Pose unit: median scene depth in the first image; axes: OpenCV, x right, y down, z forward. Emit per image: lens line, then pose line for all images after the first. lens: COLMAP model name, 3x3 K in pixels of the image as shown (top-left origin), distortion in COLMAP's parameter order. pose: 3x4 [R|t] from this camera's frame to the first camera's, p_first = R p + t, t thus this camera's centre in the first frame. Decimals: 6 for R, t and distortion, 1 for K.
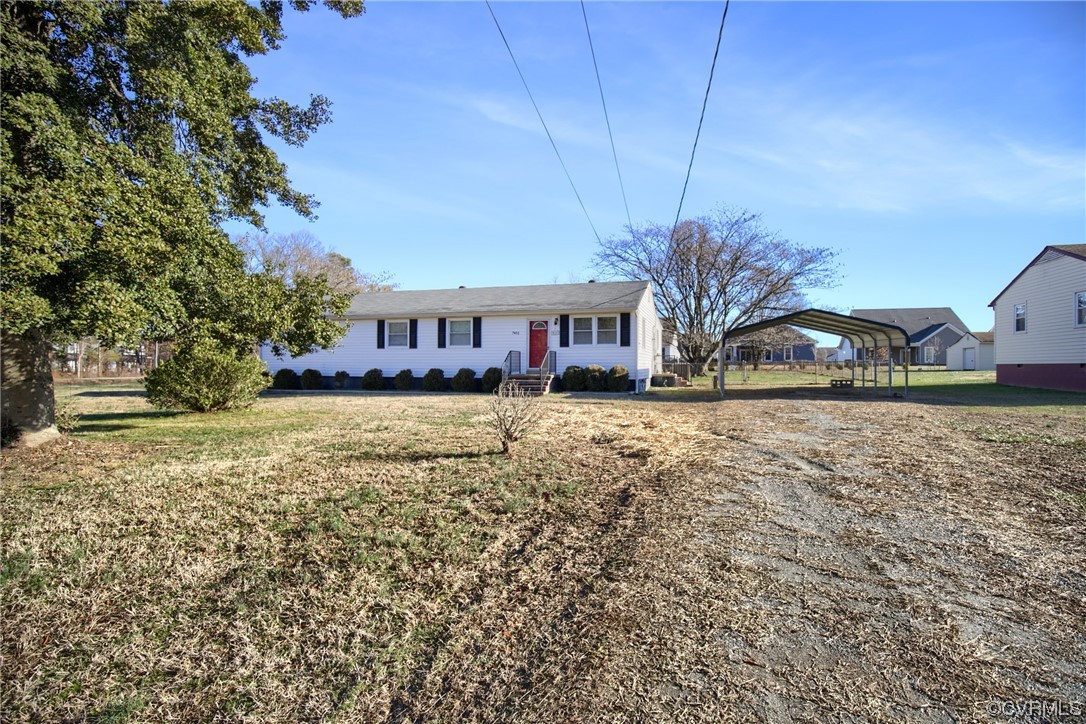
lens RADIAL K [[479.0, 0, 552.3], [0, 479.0, 366.2], [0, 0, 1]] dist [-0.018280, 0.000264]
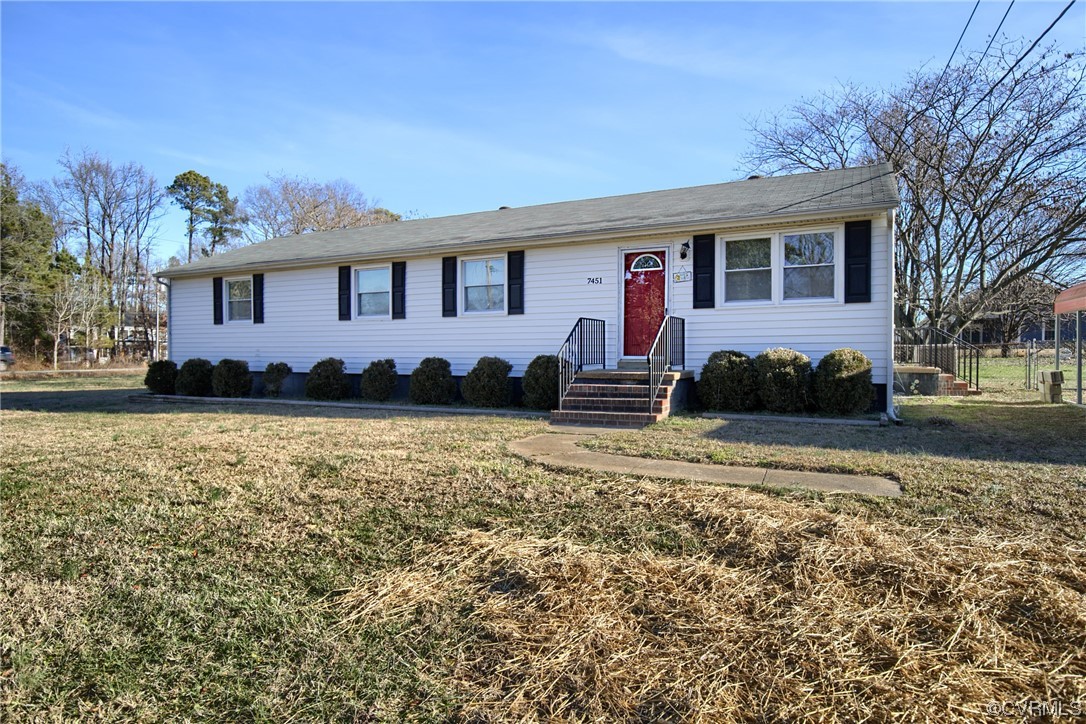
lens RADIAL K [[595.1, 0, 560.7], [0, 595.1, 361.0], [0, 0, 1]] dist [-0.002000, -0.000592]
pose [[0.985468, -0.002273, -0.169845, -0.010646], [0.004797, 0.999884, 0.014451, -0.000067], [0.169793, -0.015055, 0.985365, 0.406389]]
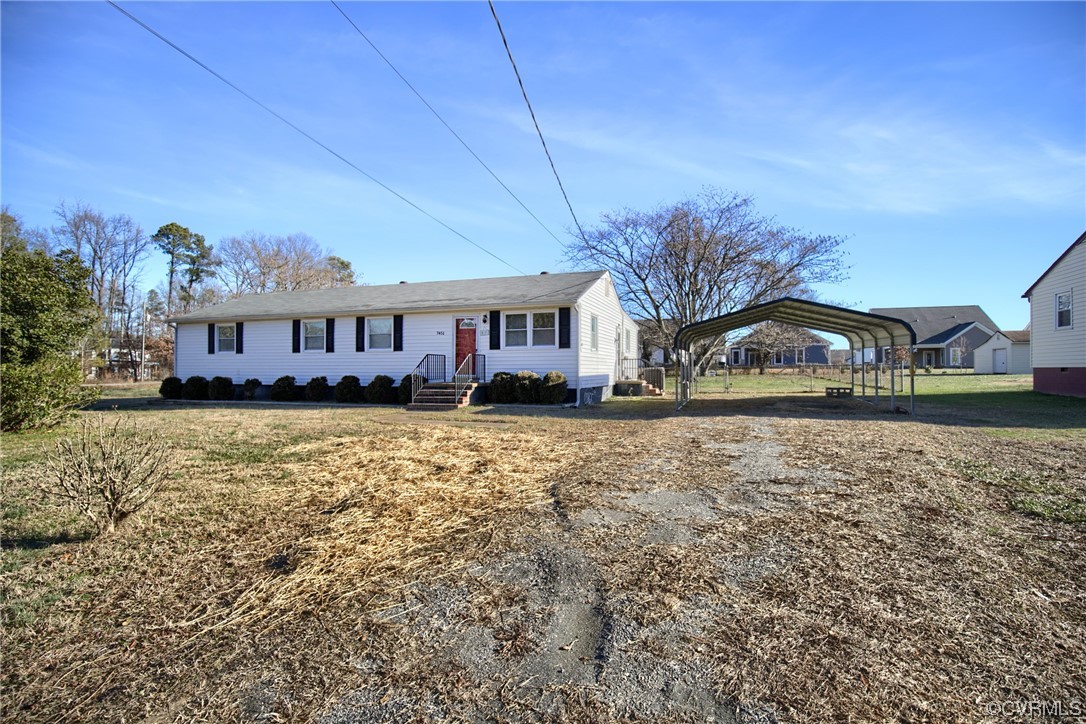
lens RADIAL K [[479.0, 0, 552.3], [0, 479.0, 366.2], [0, 0, 1]] dist [-0.018280, 0.000264]
pose [[0.999274, -0.004268, -0.037855, 0.145018], [0.003964, 0.999959, -0.008101, -0.003694], [0.037888, 0.007945, 0.999250, 0.159896]]
